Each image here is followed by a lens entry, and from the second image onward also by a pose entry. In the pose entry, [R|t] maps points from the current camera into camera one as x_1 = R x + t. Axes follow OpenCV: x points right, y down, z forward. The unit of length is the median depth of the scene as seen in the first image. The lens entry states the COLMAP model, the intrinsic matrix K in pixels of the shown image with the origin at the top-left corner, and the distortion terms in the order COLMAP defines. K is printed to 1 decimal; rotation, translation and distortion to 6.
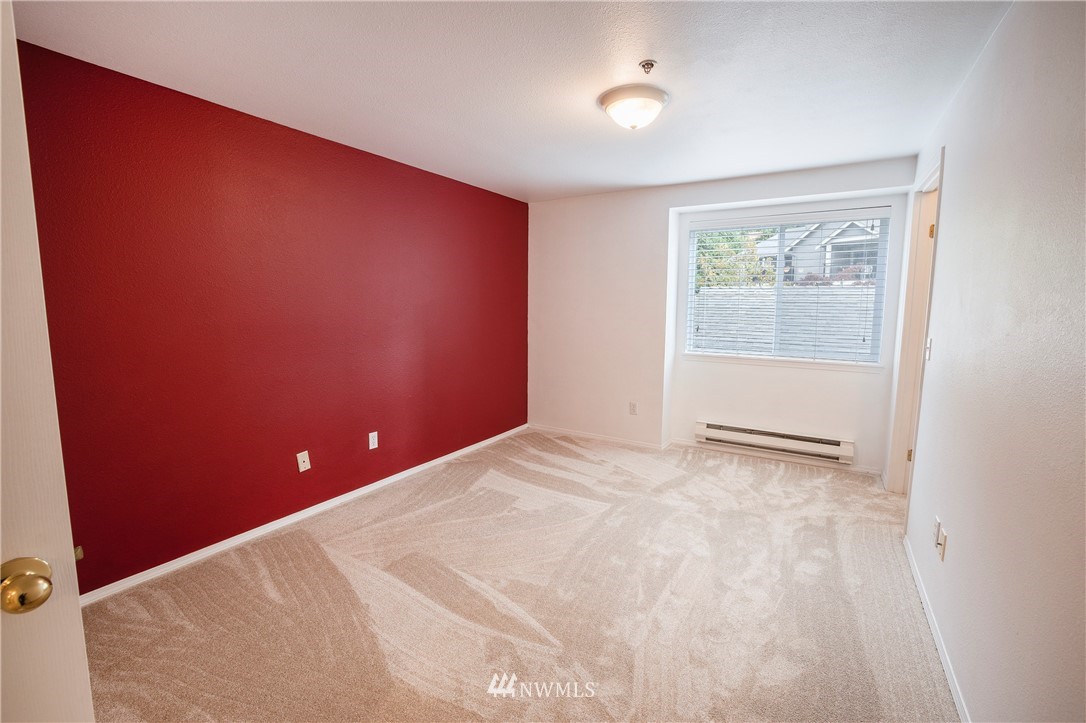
lens RADIAL K [[470.0, 0, 542.9], [0, 470.0, 356.2], [0, 0, 1]] dist [-0.047104, 0.016474]
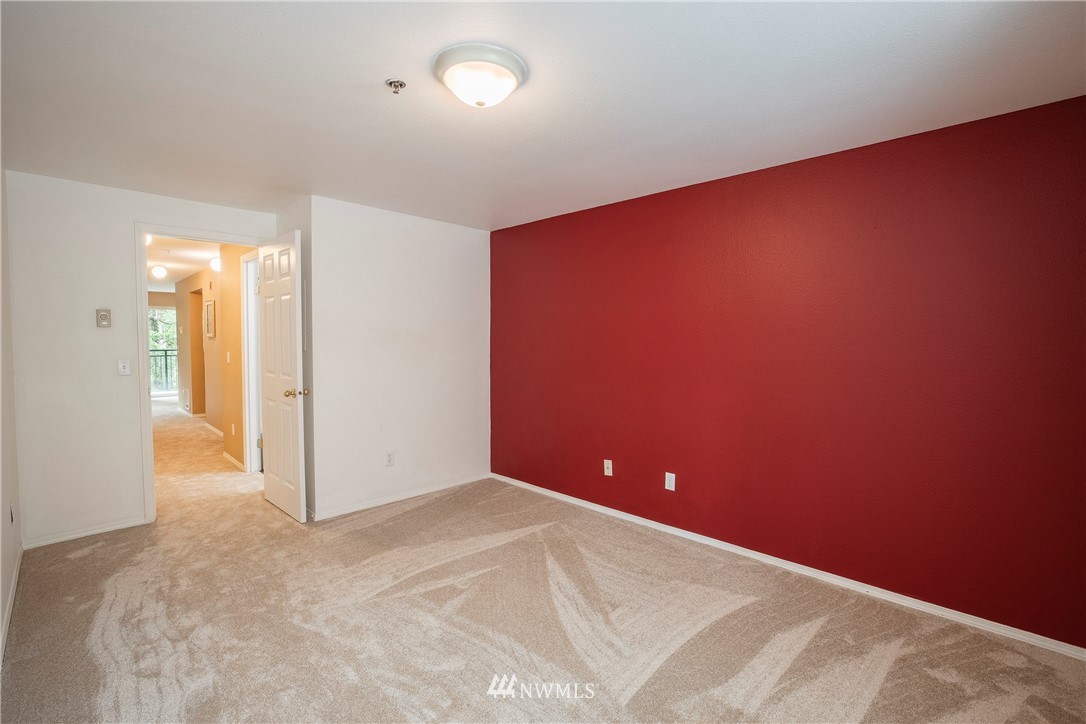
lens RADIAL K [[470.0, 0, 542.9], [0, 470.0, 356.7], [0, 0, 1]] dist [-0.047104, 0.016474]
pose [[-0.206632, 0.028952, -0.977990, 0.618268], [-0.118854, 0.991417, 0.054462, -0.098106], [0.971173, 0.127492, -0.201417, 0.868151]]
